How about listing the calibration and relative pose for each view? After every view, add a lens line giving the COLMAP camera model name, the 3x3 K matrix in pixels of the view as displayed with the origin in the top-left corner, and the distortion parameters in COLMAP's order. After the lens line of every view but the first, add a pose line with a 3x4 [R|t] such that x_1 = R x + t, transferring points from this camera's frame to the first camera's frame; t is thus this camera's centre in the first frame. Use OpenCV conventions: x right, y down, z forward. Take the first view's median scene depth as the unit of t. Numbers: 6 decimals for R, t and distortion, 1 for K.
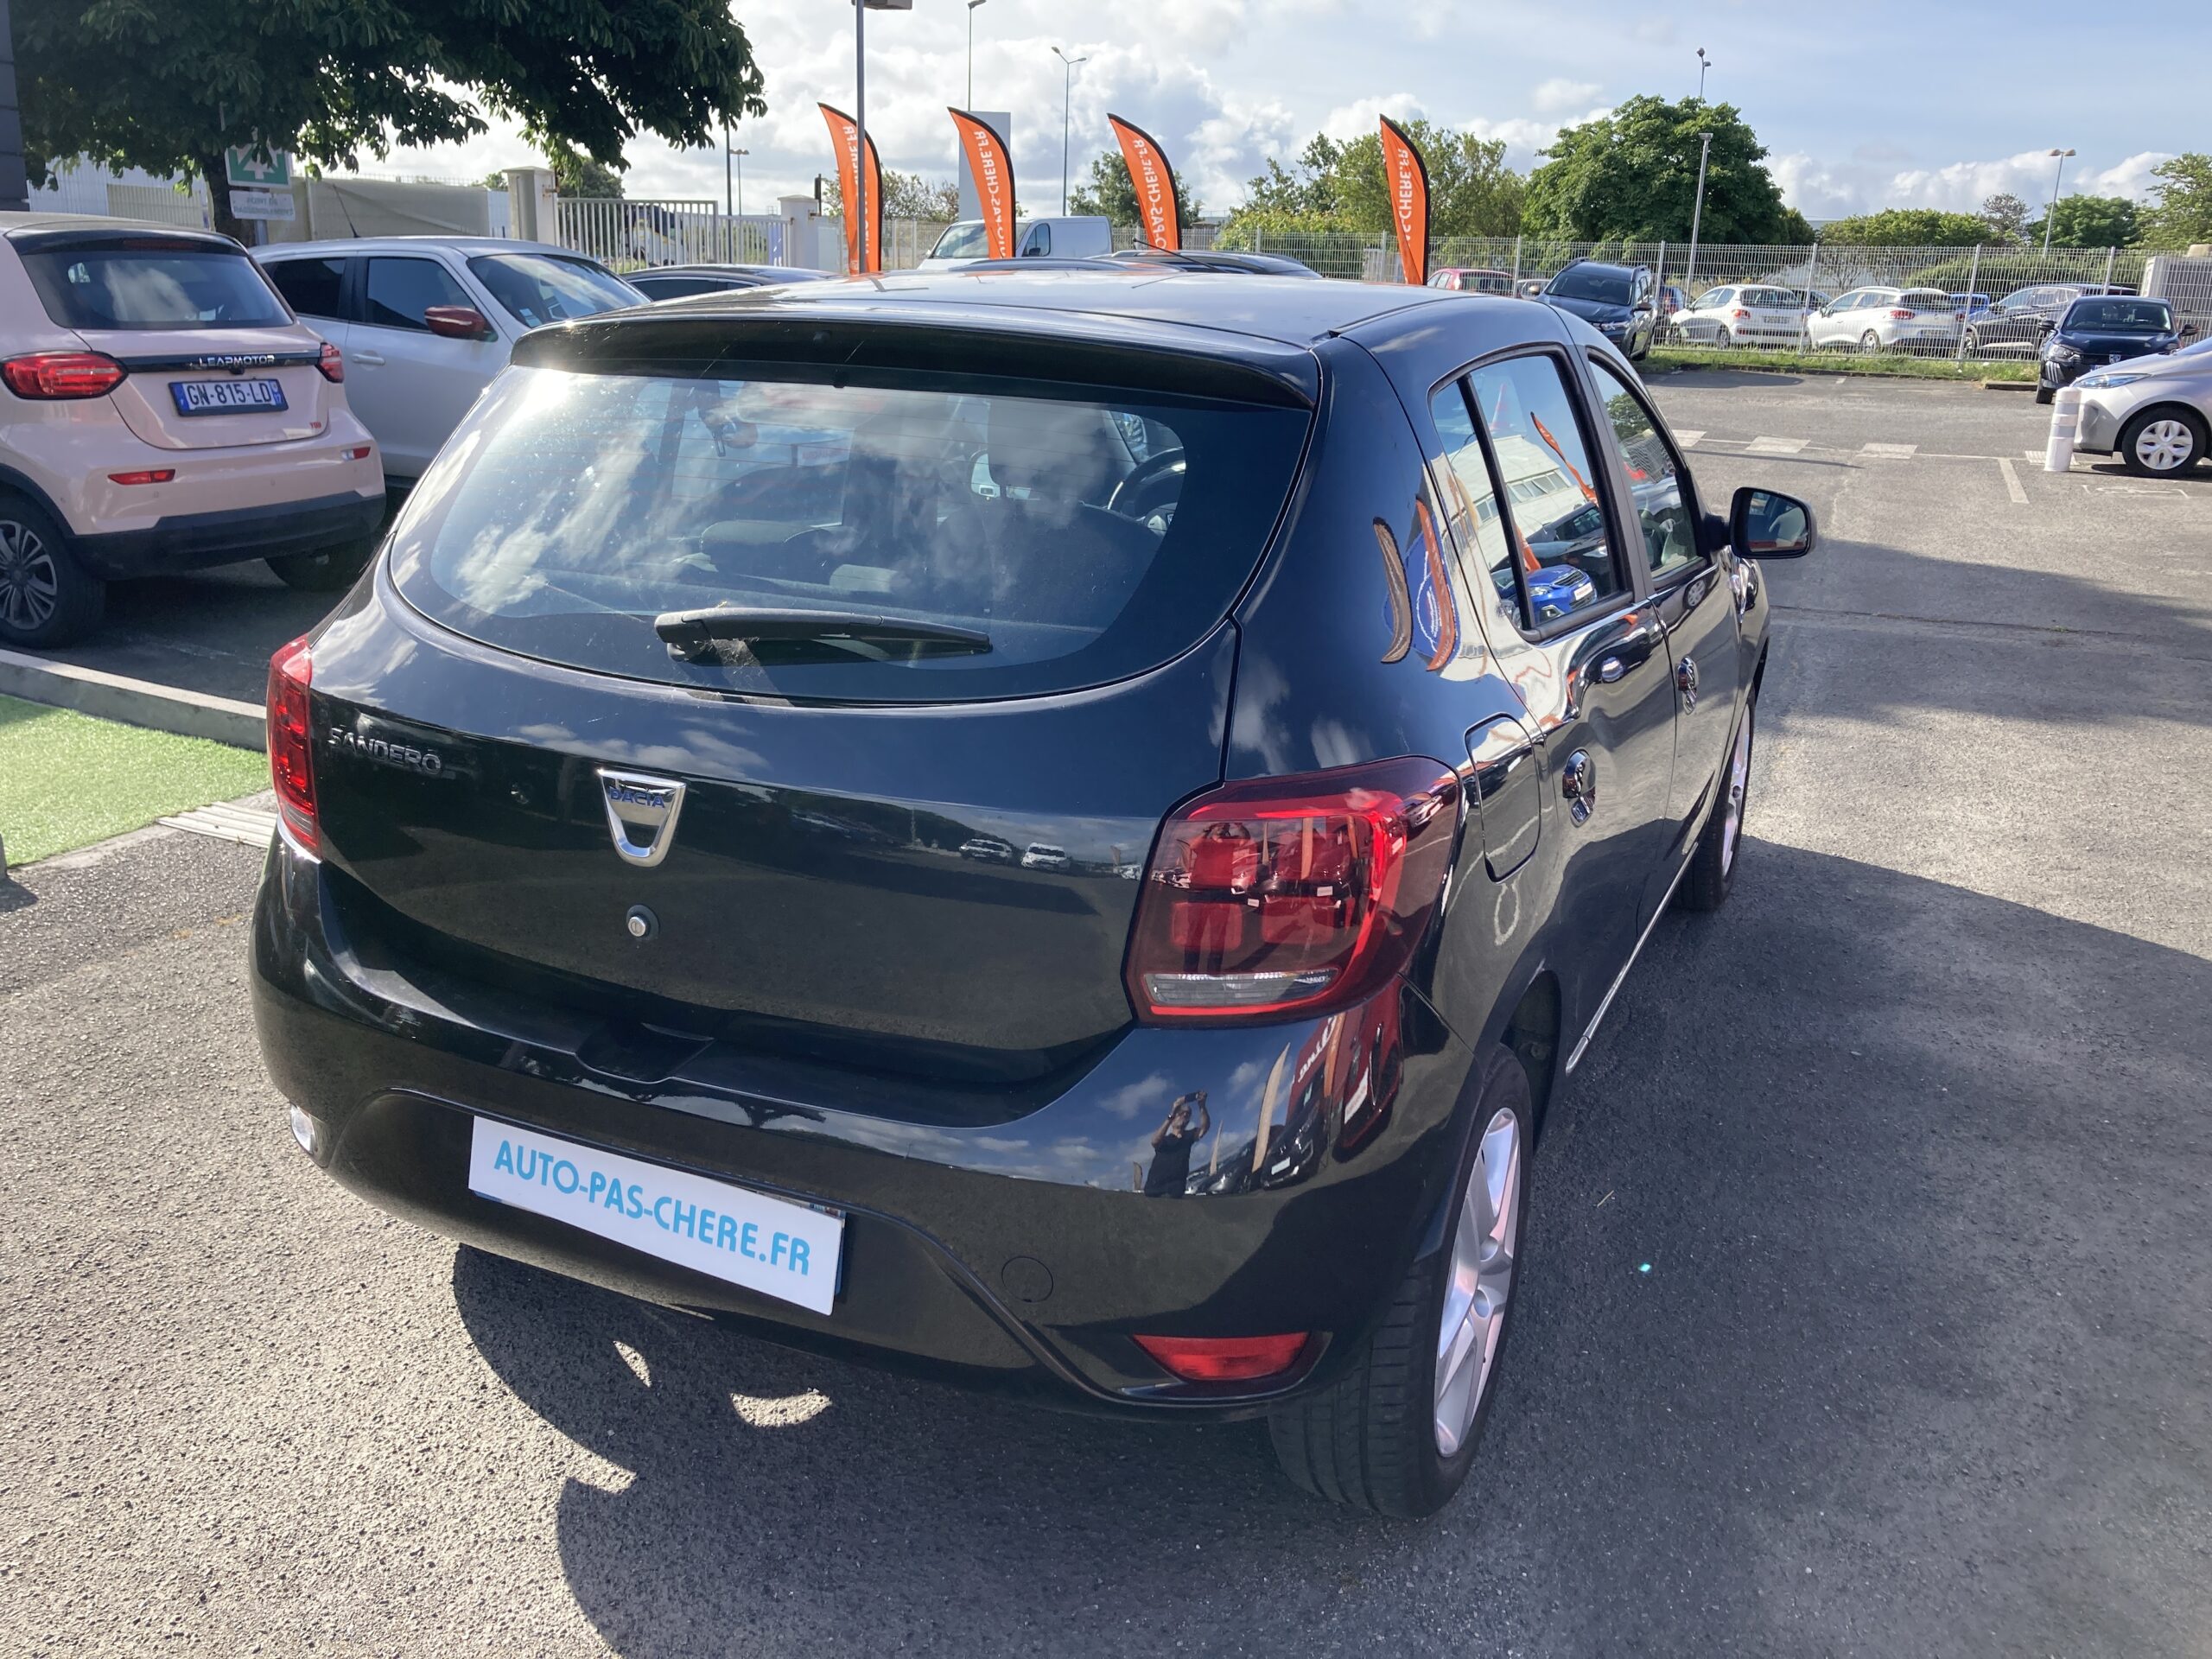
lens RADIAL K [[1818.5, 0, 1106.0], [0, 1818.5, 829.5], [0, 0, 1]] dist [0.002302, 0.006463]
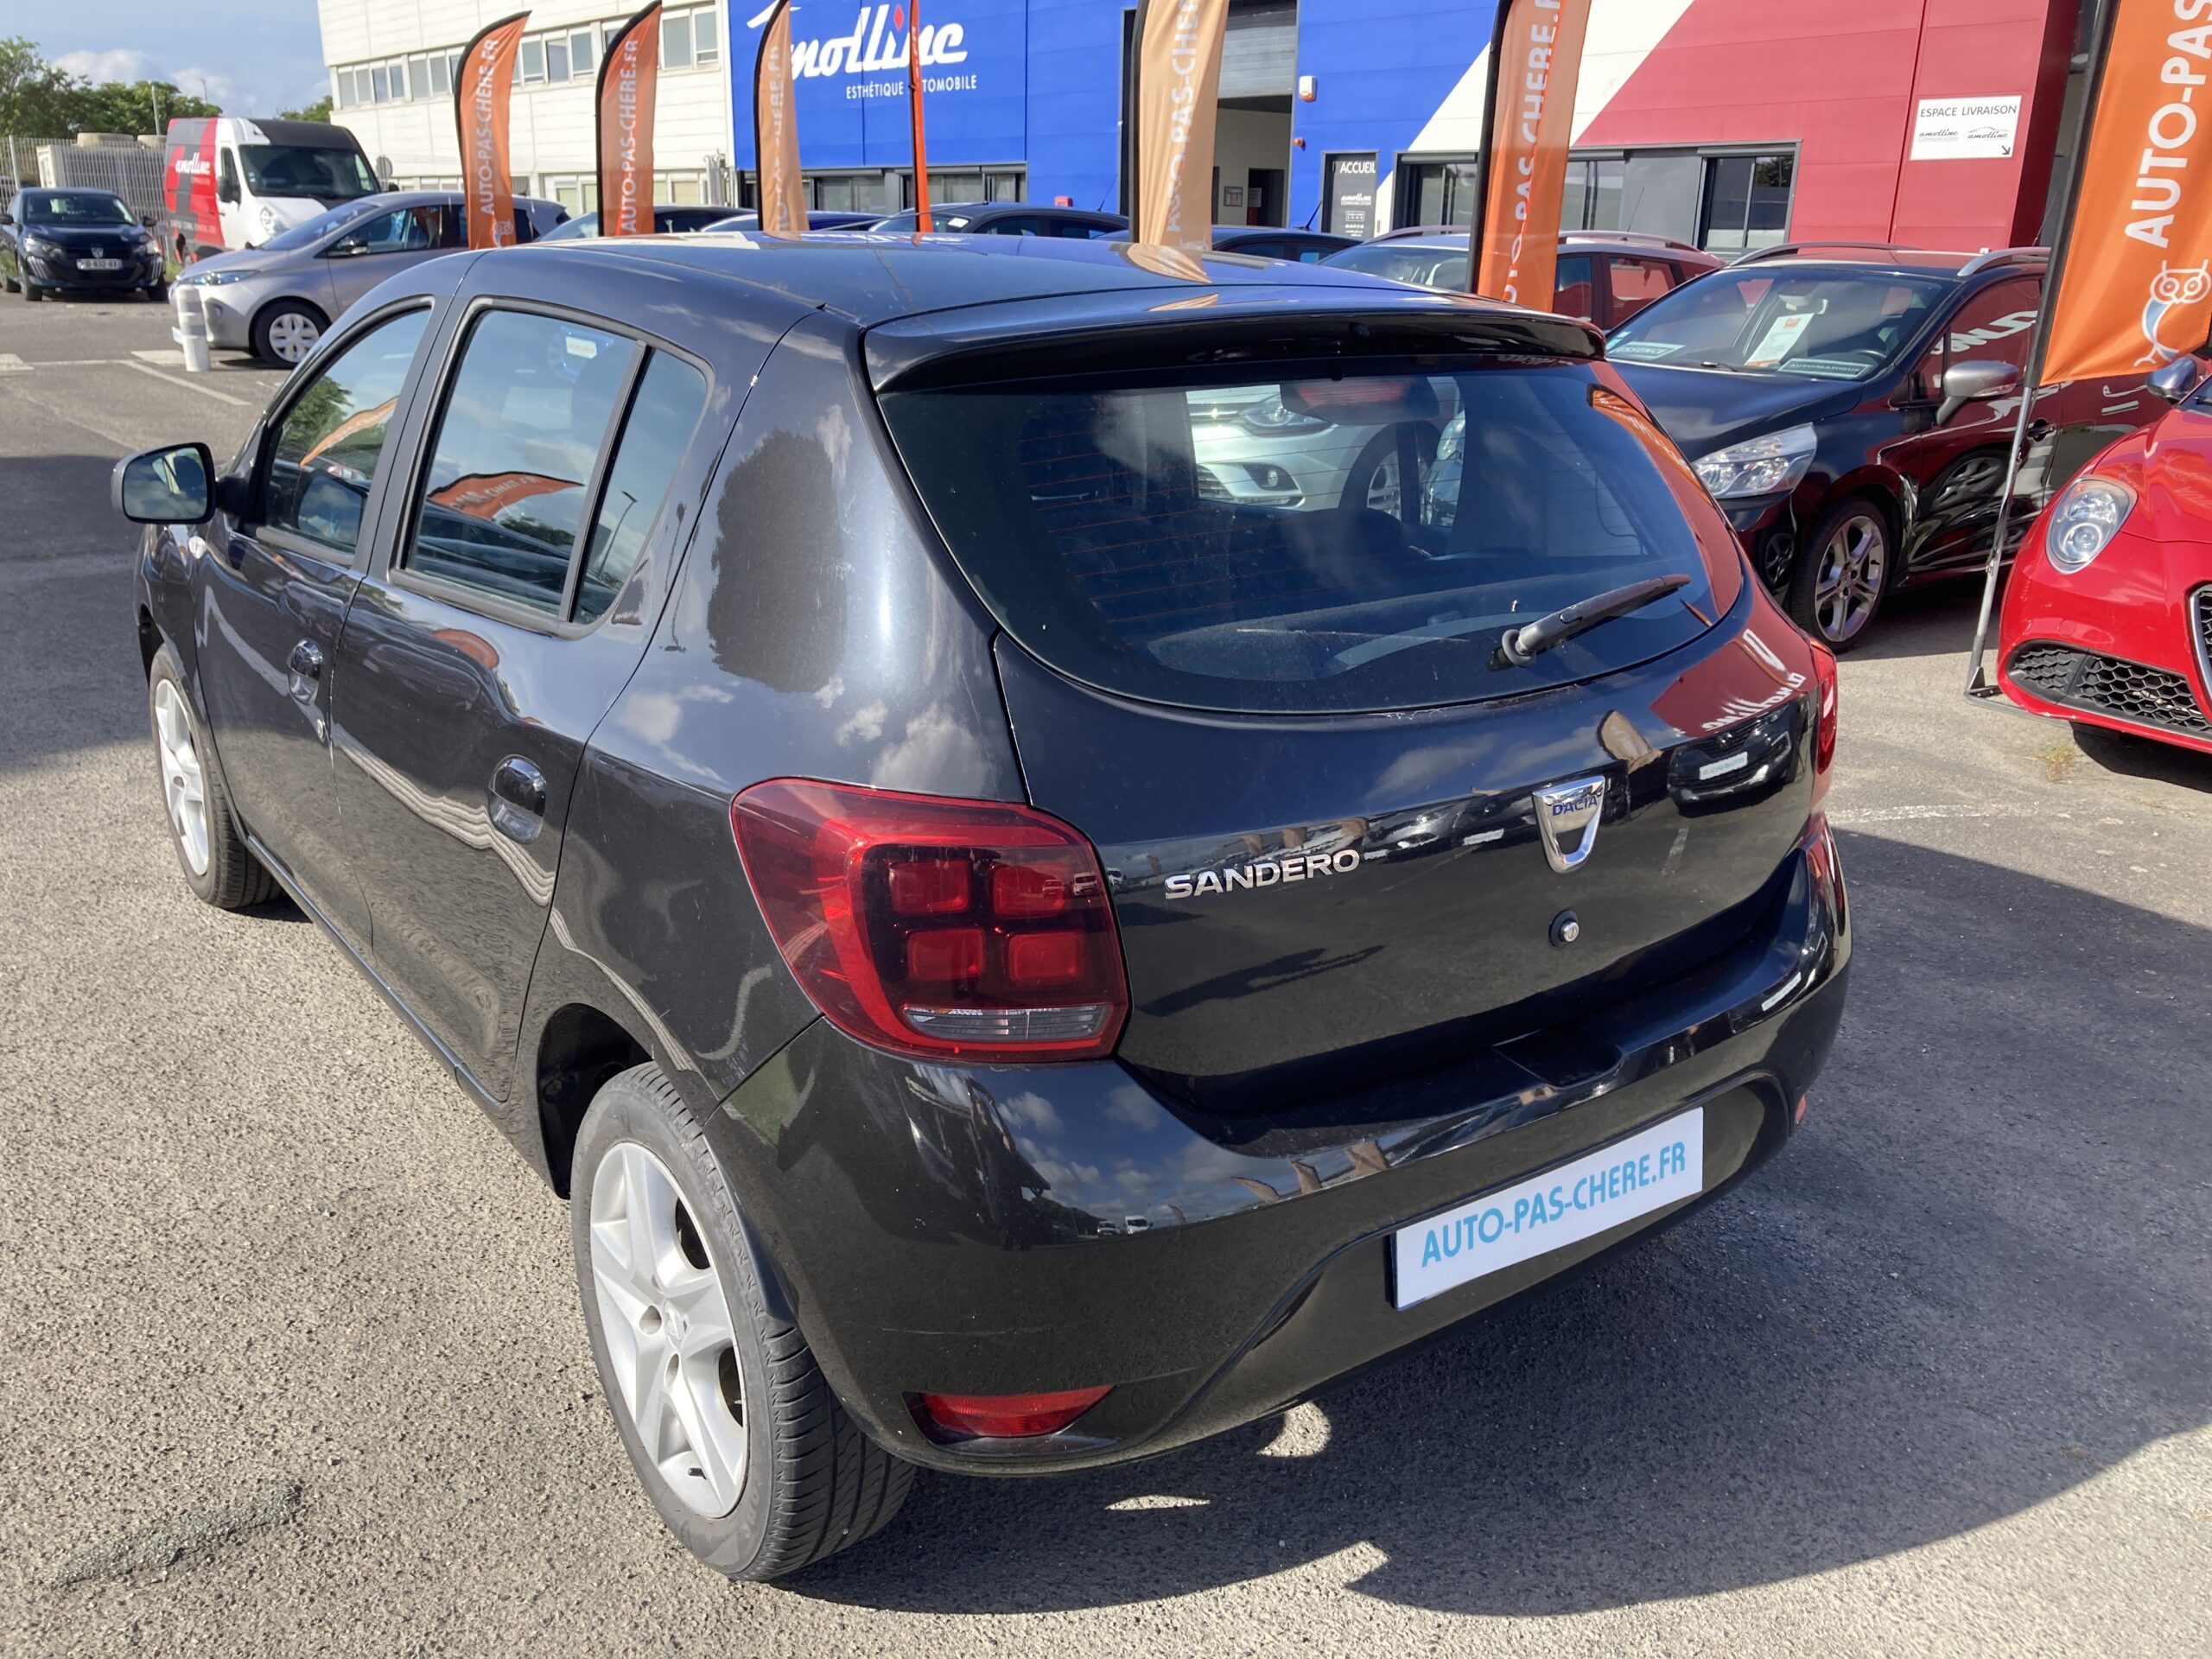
lens RADIAL K [[1844.6, 0, 1106.0], [0, 1844.6, 829.5], [0, 0, 1]] dist [-0.003351, -0.009491]
pose [[0.459335, -0.285720, 0.841056, -0.480116], [0.237324, 0.951910, 0.193767, -0.102215], [-0.855973, 0.110598, 0.505053, 0.275784]]
